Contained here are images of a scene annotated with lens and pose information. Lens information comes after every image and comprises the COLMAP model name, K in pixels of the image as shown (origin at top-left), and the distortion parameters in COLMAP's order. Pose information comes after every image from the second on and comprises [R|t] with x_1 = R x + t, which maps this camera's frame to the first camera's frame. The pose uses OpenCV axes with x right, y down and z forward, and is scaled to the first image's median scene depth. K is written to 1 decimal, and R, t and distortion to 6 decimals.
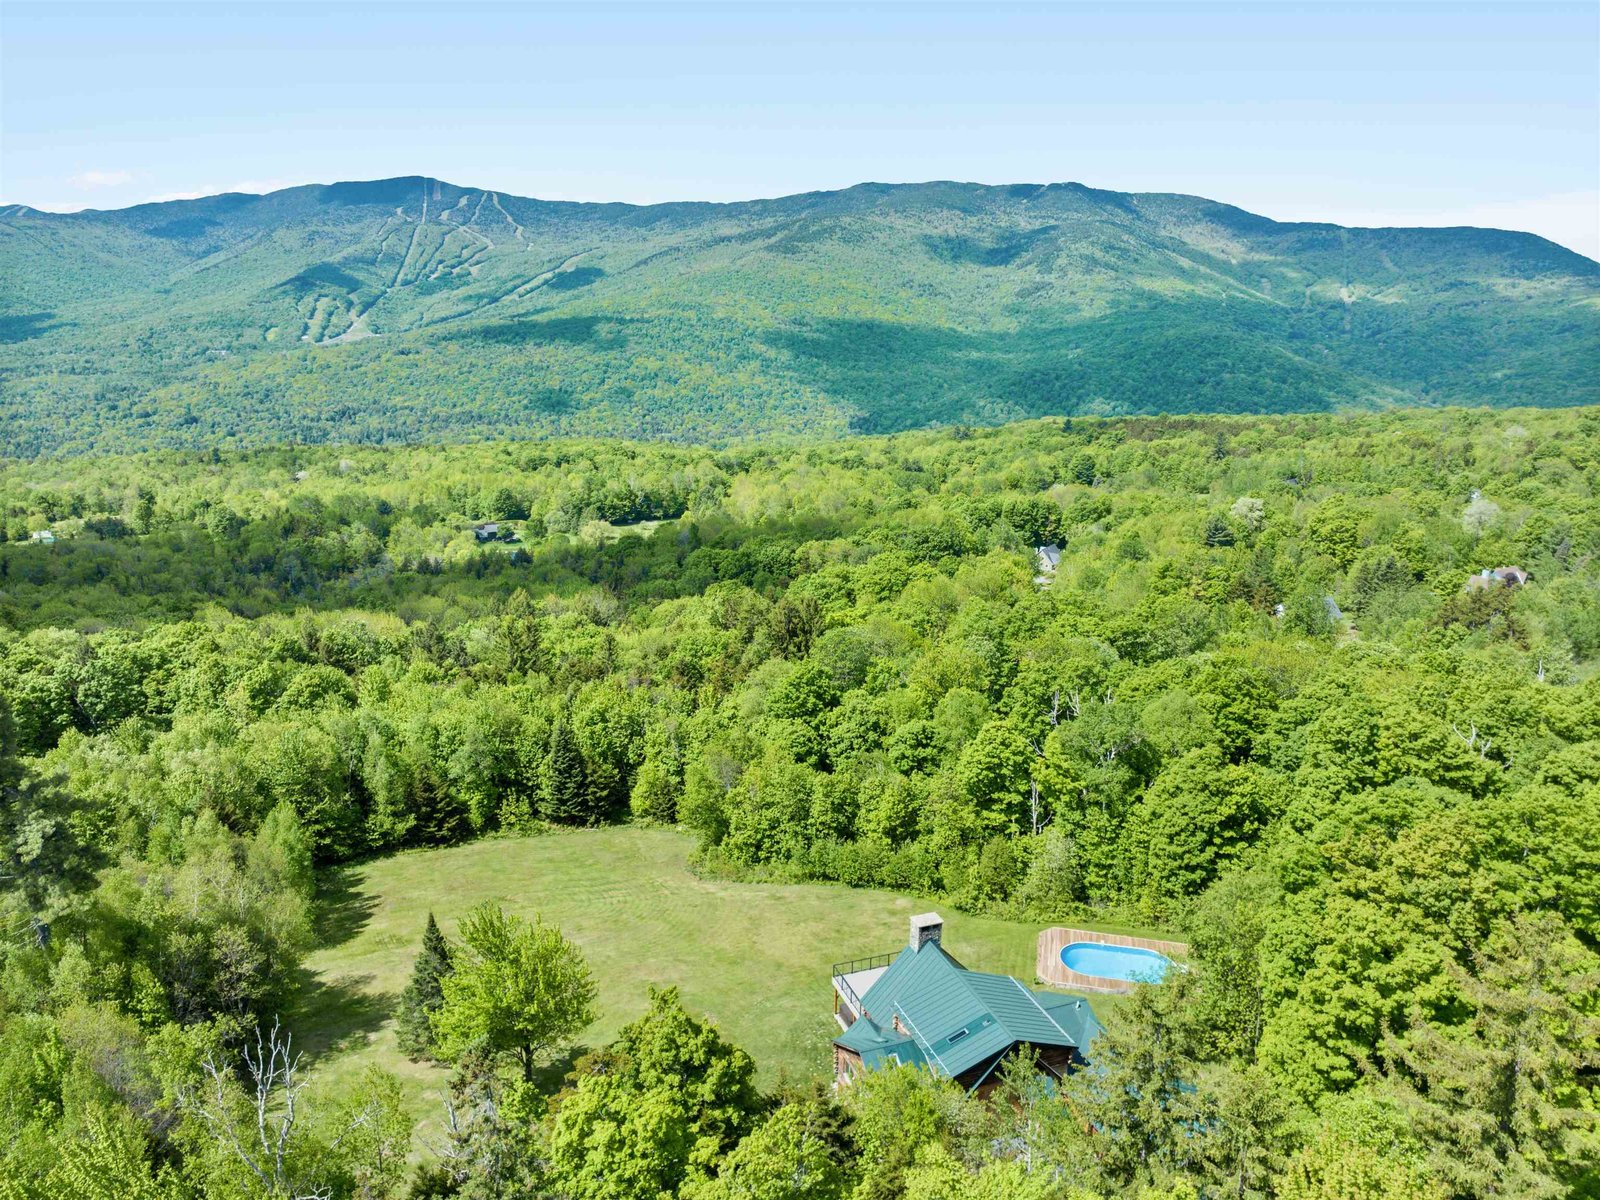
lens RADIAL K [[1116.6, 0, 796.7], [0, 1116.6, 595.3], [0, 0, 1]] dist [-0.041339, 0.000330]
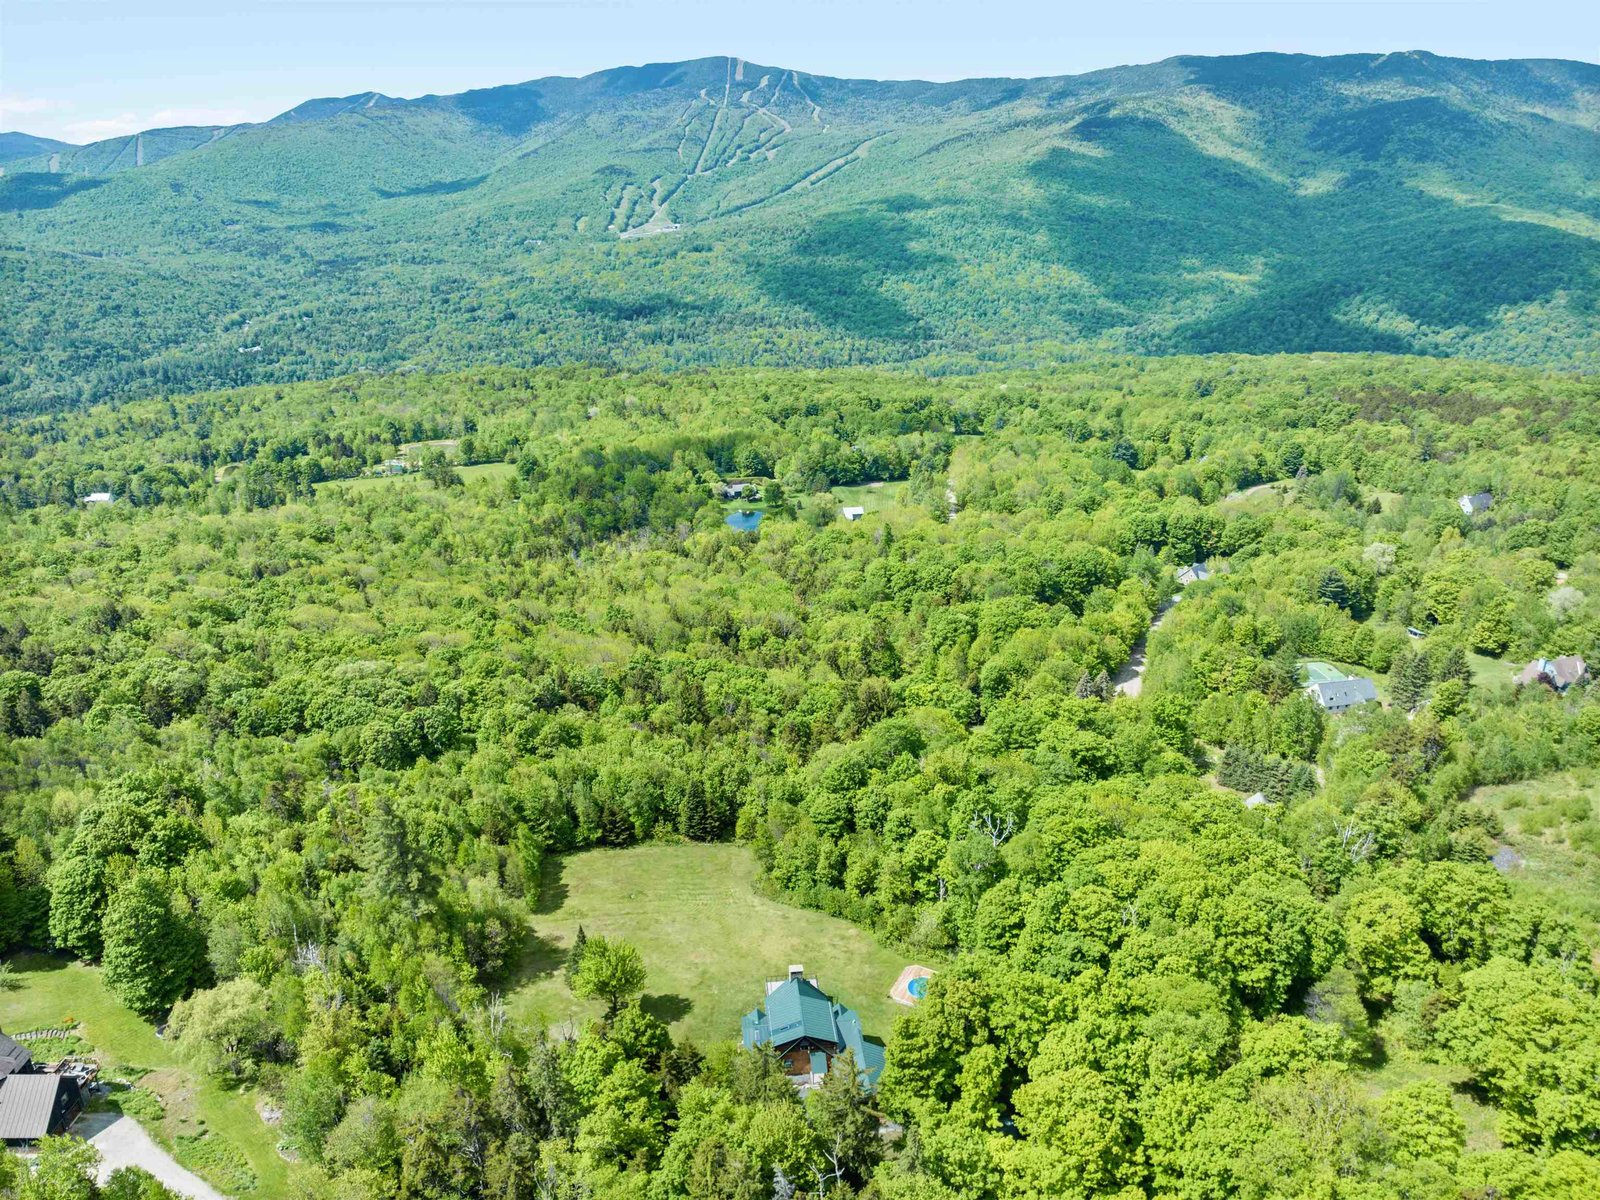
lens RADIAL K [[1116.6, 0, 798.6], [0, 1116.6, 590.9], [0, 0, 1]] dist [-0.041339, 0.000330]
pose [[0.967922, 0.079580, -0.238315, 0.292451], [-0.054204, 0.992318, 0.111209, -0.334458], [0.245334, -0.094724, 0.964800, -0.489752]]
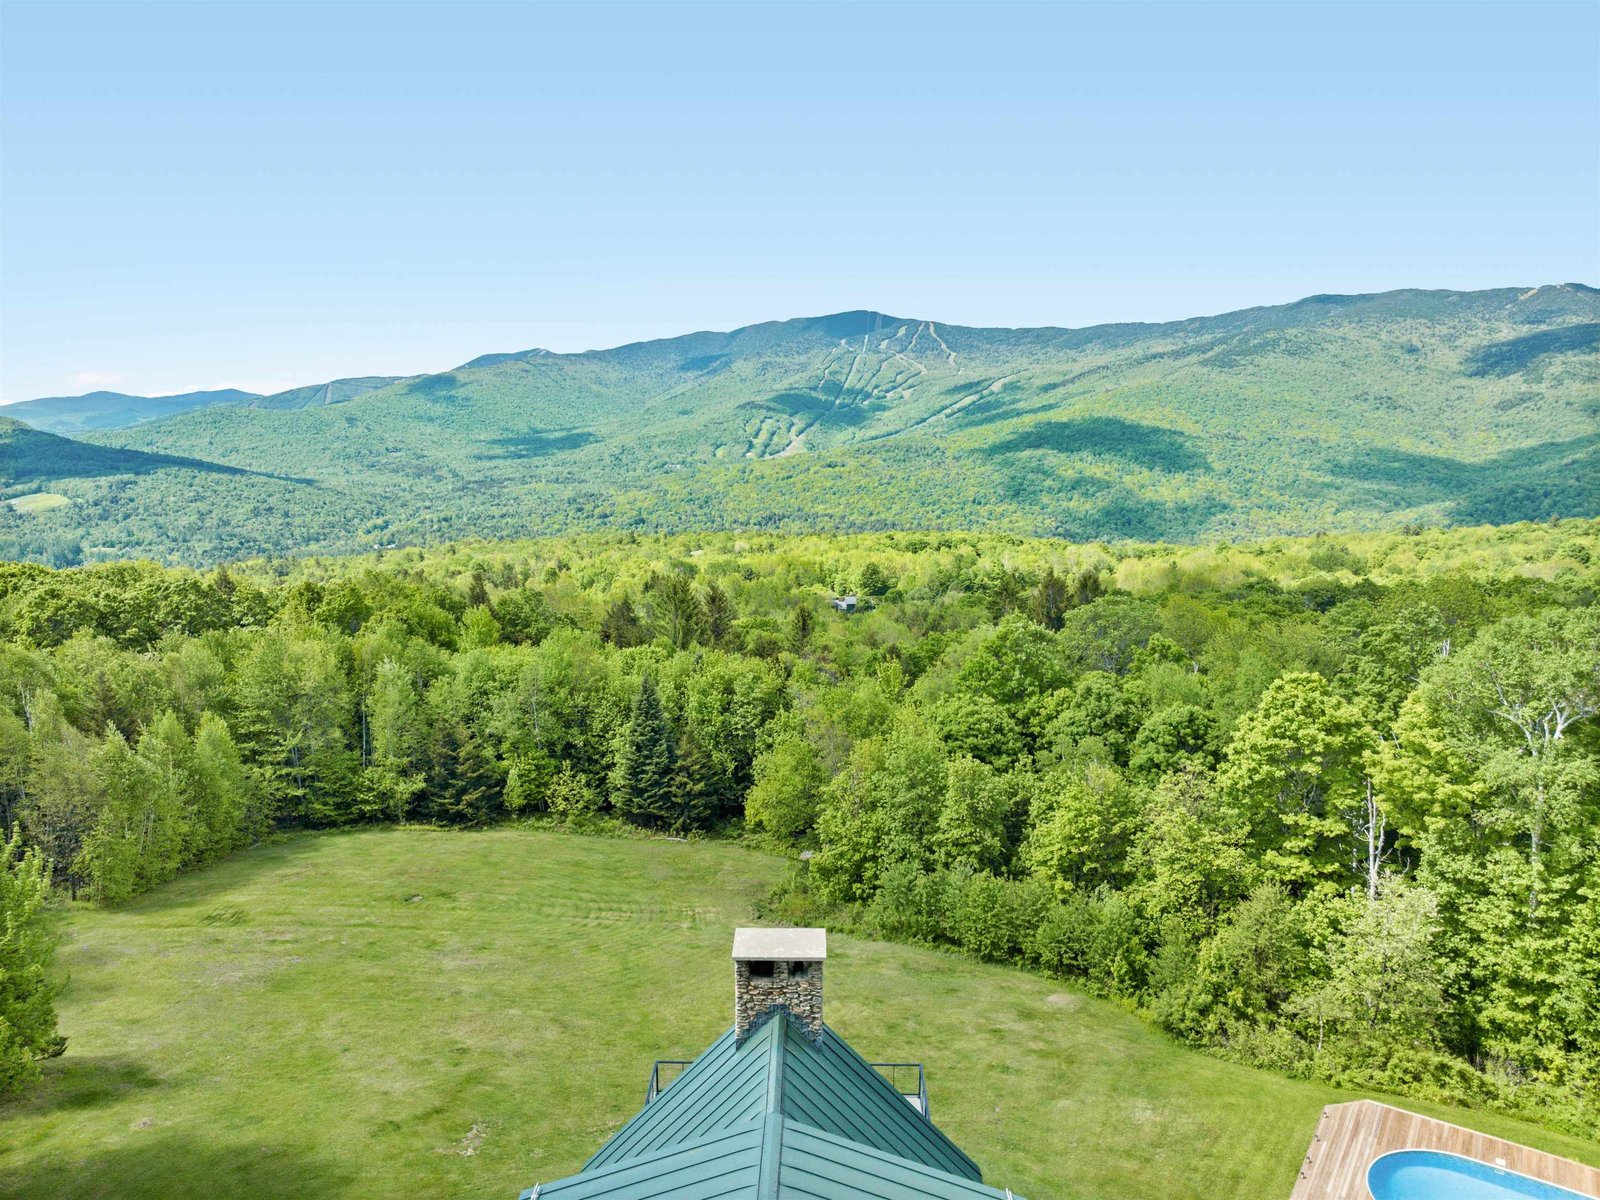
lens RADIAL K [[1116.6, 0, 797.3], [0, 1116.6, 594.5], [0, 0, 1]] dist [-0.041339, 0.000330]
pose [[0.930504, 0.040360, -0.364052, 0.120250], [-0.080460, 0.992157, -0.095659, 0.117037], [0.357336, 0.118302, 0.926453, 0.366147]]
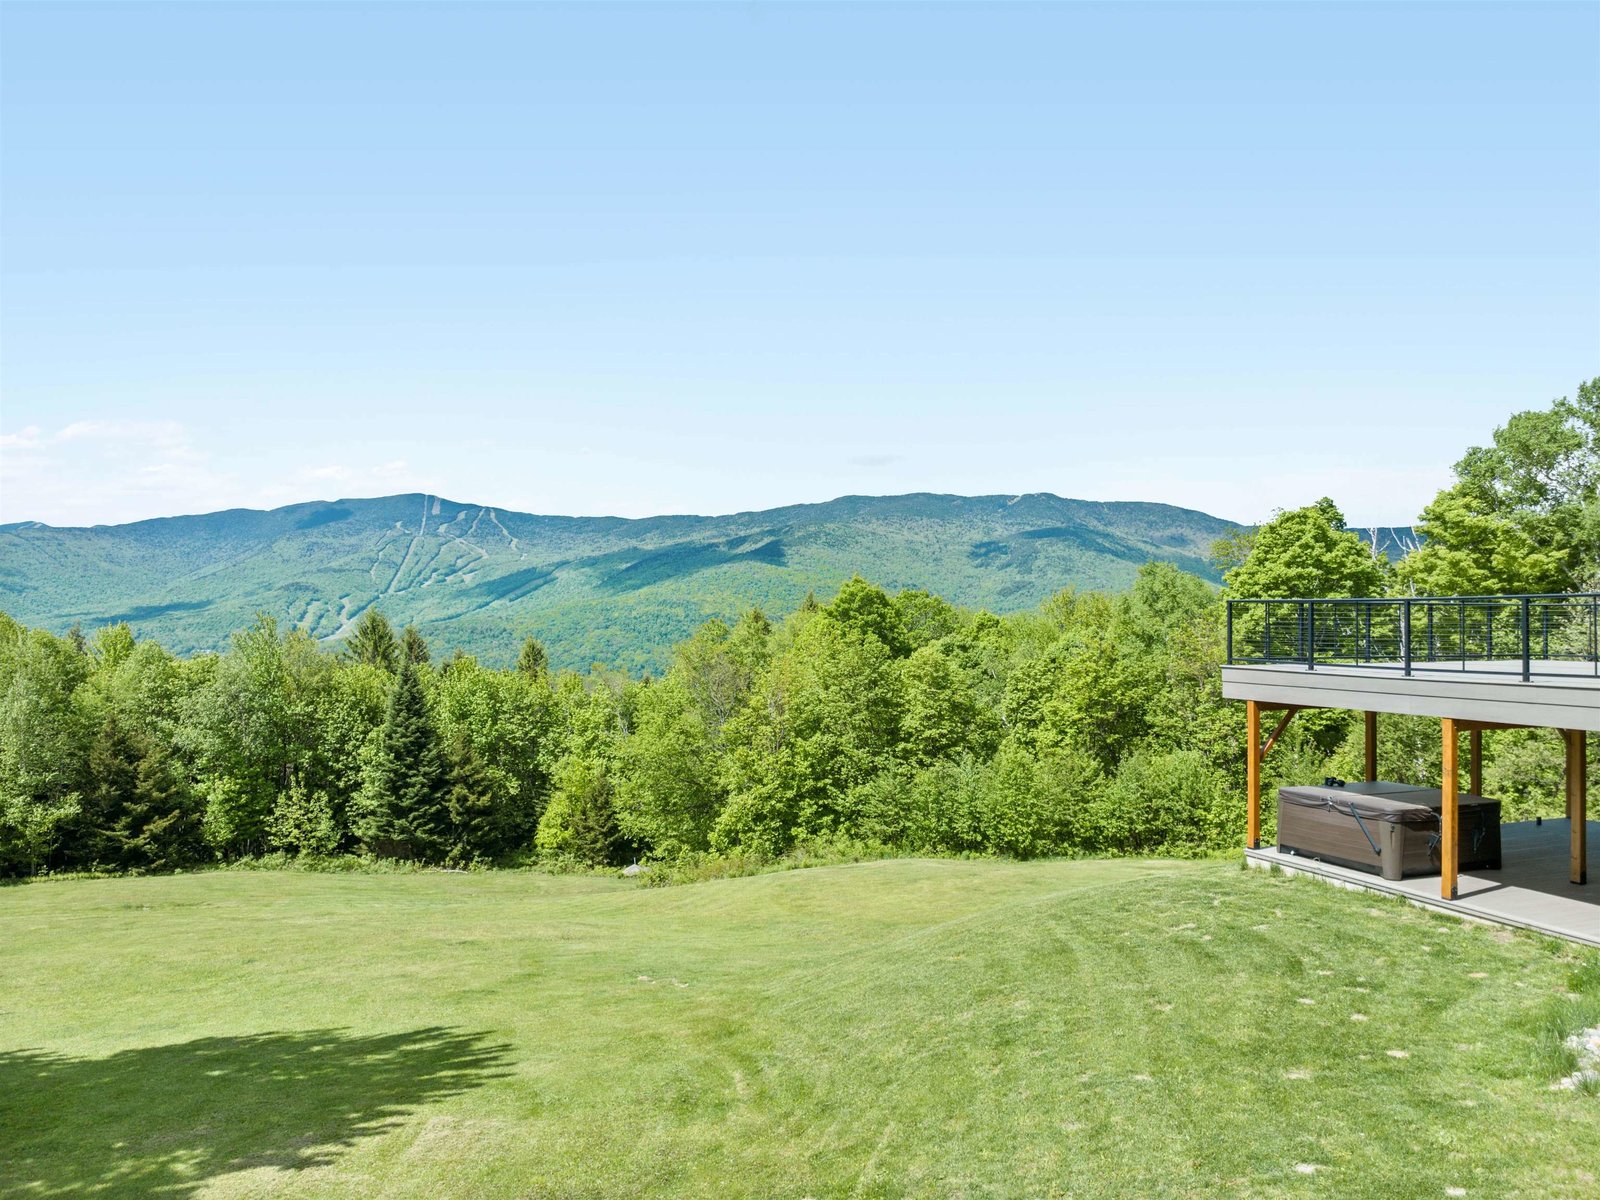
lens RADIAL K [[1116.6, 0, 797.6], [0, 1116.6, 595.2], [0, 0, 1]] dist [-0.041339, 0.000330]
pose [[0.999861, -0.008526, 0.014298, -0.030144], [0.012116, 0.961713, -0.273791, 0.221210], [-0.011417, 0.273926, 0.961683, 0.451611]]
